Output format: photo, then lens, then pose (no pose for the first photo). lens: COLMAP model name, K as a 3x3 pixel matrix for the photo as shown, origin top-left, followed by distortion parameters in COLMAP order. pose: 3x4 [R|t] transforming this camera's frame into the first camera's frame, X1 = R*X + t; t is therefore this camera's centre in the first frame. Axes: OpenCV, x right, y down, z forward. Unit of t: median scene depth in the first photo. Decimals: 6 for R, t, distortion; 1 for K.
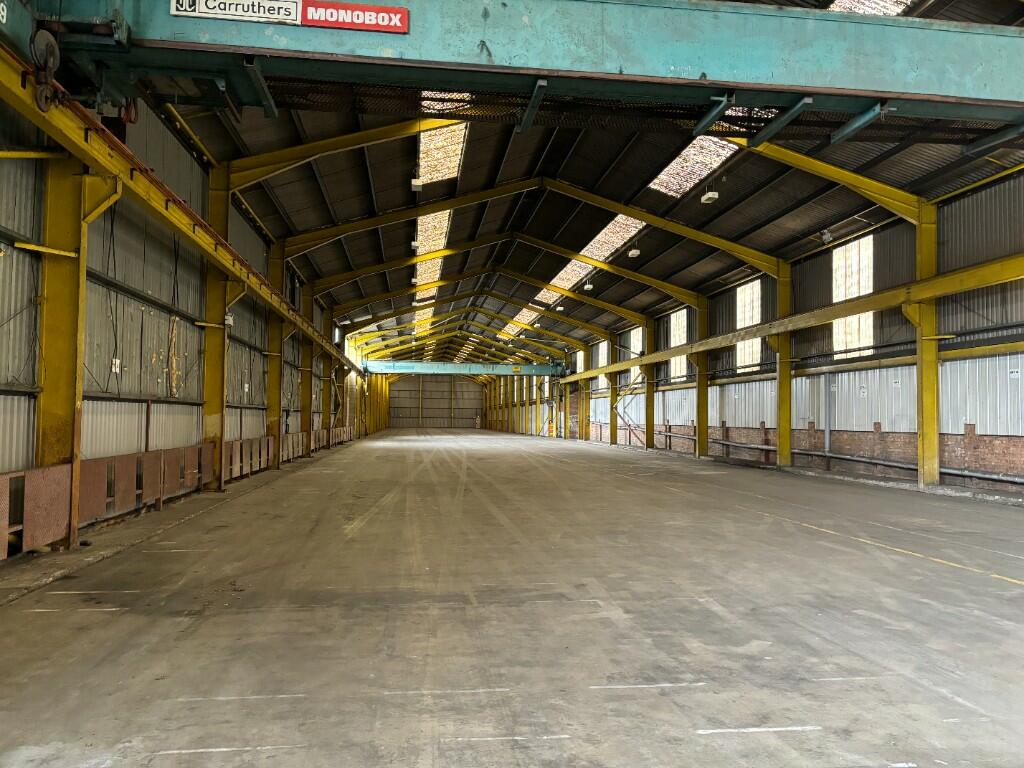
lens RADIAL K [[774.5, 0, 512.8], [0, 774.5, 383.3], [0, 0, 1]] dist [0.028812, -0.039934]
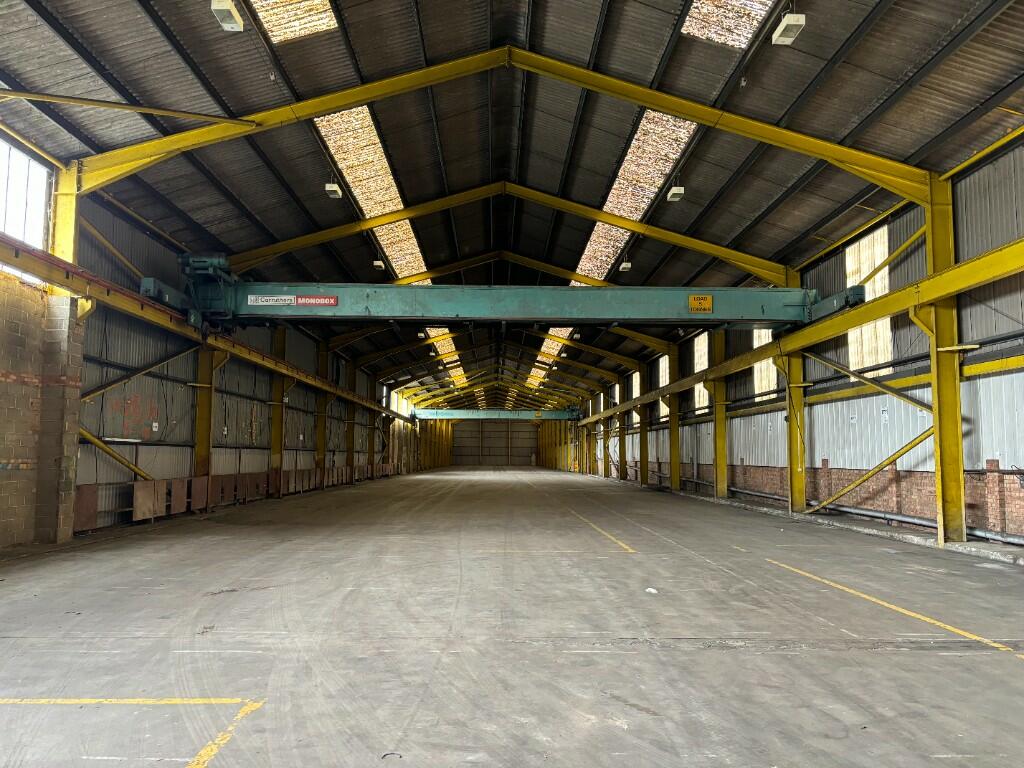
lens RADIAL K [[774.5, 0, 510.0], [0, 774.5, 385.5], [0, 0, 1]] dist [0.028812, -0.039934]
pose [[0.994010, -0.013778, -0.108414, 0.174751], [0.008749, 0.998870, -0.046722, -0.015035], [0.108935, 0.045493, 0.993007, -0.363957]]
